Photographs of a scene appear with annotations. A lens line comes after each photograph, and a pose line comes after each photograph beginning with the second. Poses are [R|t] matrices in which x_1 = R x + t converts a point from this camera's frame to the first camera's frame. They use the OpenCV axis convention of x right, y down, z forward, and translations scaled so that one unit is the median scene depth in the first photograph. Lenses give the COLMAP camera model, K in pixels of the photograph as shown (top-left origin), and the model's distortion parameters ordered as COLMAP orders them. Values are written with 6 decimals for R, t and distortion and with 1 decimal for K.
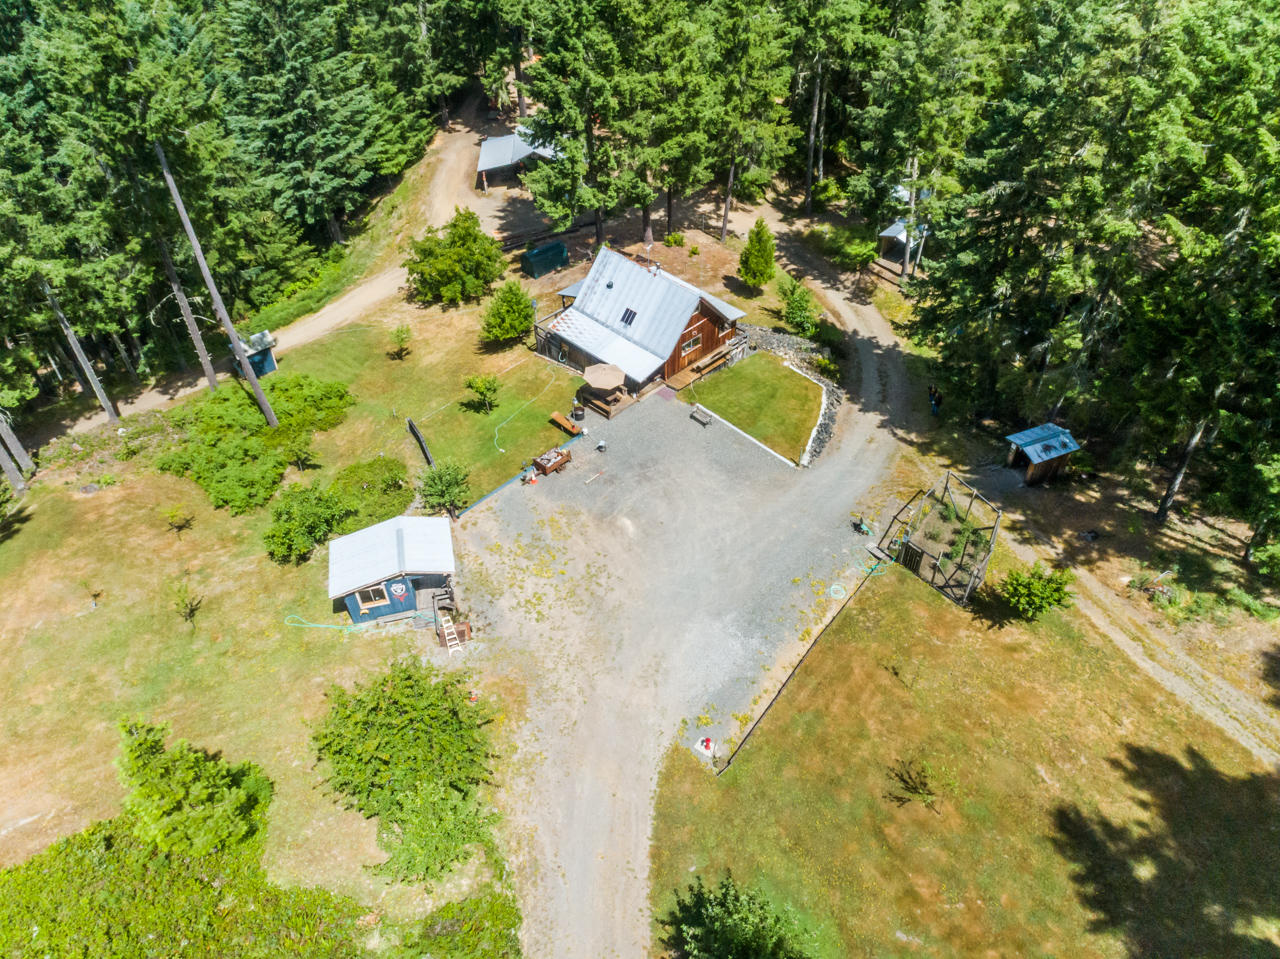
lens RADIAL K [[961.9, 0, 638.0], [0, 961.9, 475.2], [0, 0, 1]] dist [0.019793, 0.008697]
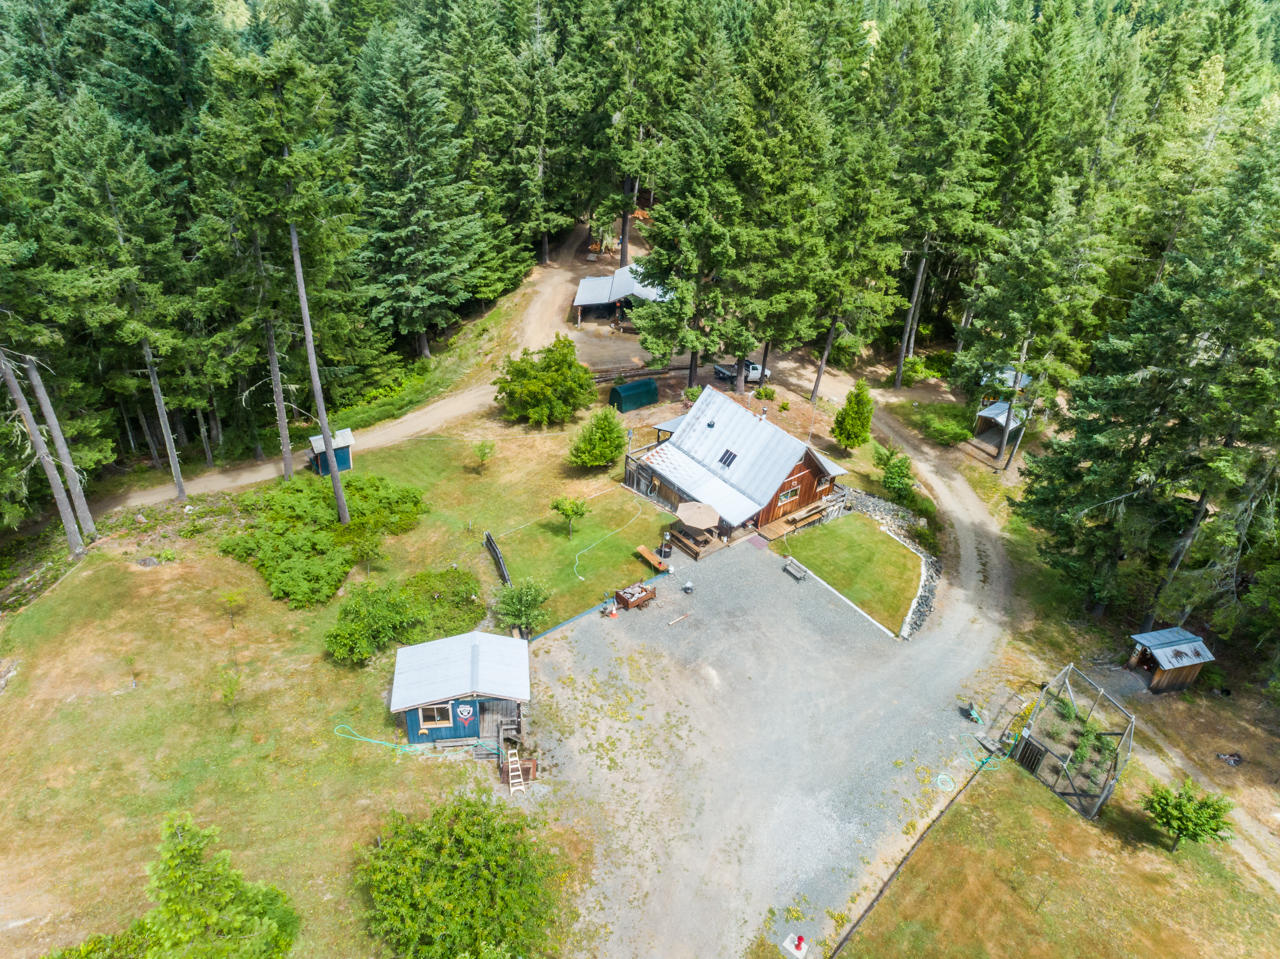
lens RADIAL K [[961.9, 0, 638.0], [0, 961.9, 475.2], [0, 0, 1]] dist [0.019793, 0.008697]
pose [[0.991043, 0.128766, -0.035411, -0.065329], [-0.132797, 0.978257, -0.159306, 0.018205], [0.014128, 0.162581, 0.986594, 0.052368]]
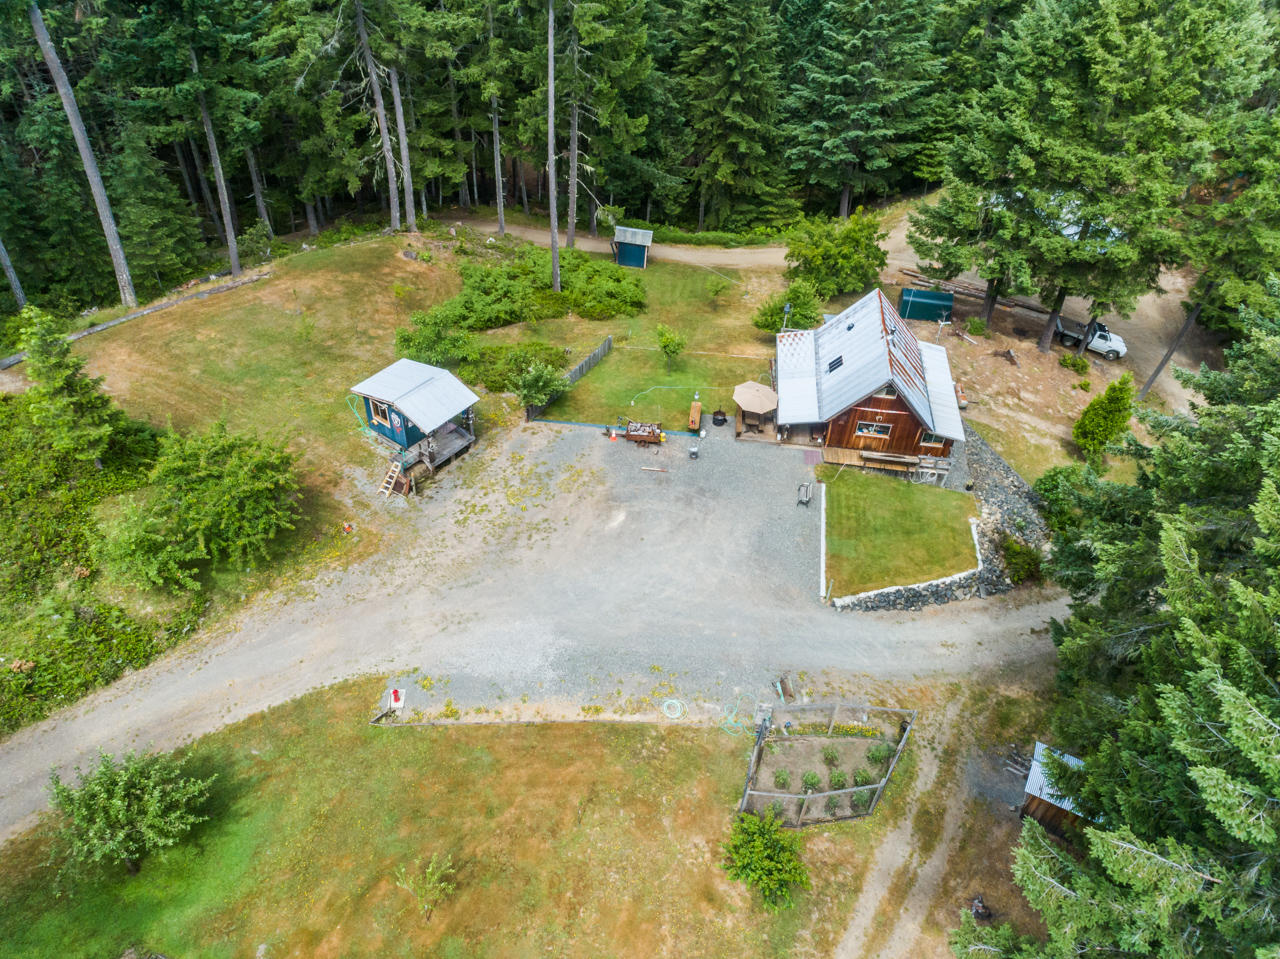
lens RADIAL K [[961.9, 0, 638.0], [0, 961.9, 475.2], [0, 0, 1]] dist [0.019793, 0.008697]
pose [[0.629046, 0.562323, -0.536744, 0.425294], [-0.571226, 0.802681, 0.171474, -0.136659], [0.527258, 0.198737, 0.826137, 0.204681]]
